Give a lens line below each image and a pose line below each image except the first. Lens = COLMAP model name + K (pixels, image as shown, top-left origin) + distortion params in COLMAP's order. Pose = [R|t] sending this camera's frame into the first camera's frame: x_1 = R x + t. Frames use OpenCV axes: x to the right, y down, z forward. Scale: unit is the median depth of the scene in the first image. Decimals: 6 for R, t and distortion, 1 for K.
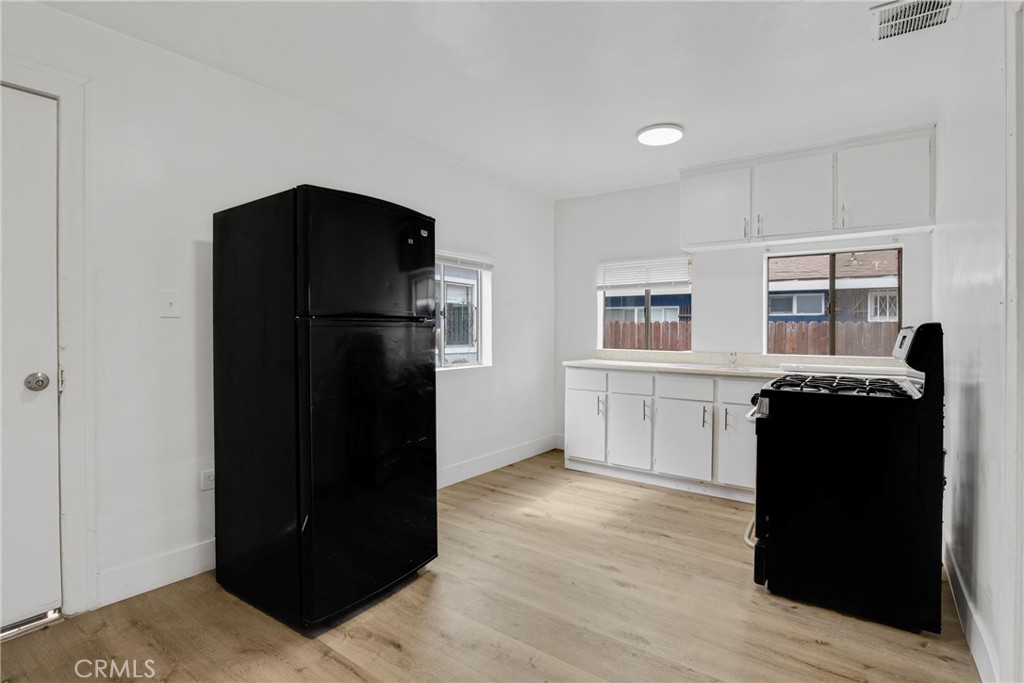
lens RADIAL K [[489.1, 0, 531.3], [0, 489.1, 334.7], [0, 0, 1]] dist [-0.029497, 0.006492]
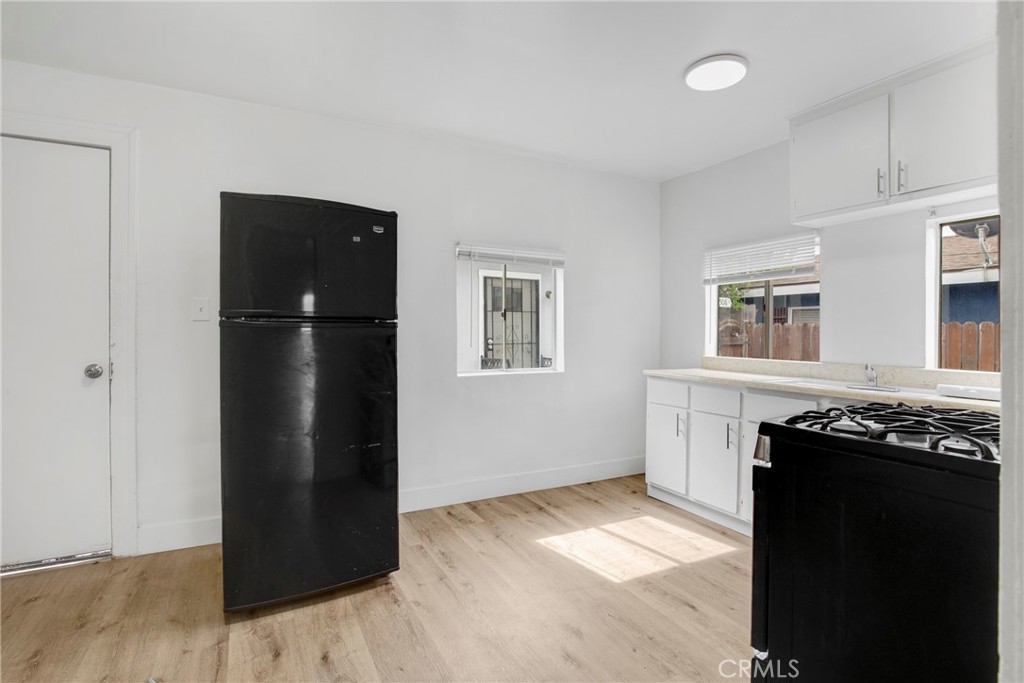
lens RADIAL K [[489.1, 0, 536.8], [0, 489.1, 341.5], [0, 0, 1]] dist [-0.029497, 0.006492]
pose [[0.900106, 0.007845, -0.435600, 0.284896], [-0.005853, 0.999965, 0.005915, 0.001834], [0.435631, -0.002775, 0.900121, 0.166975]]
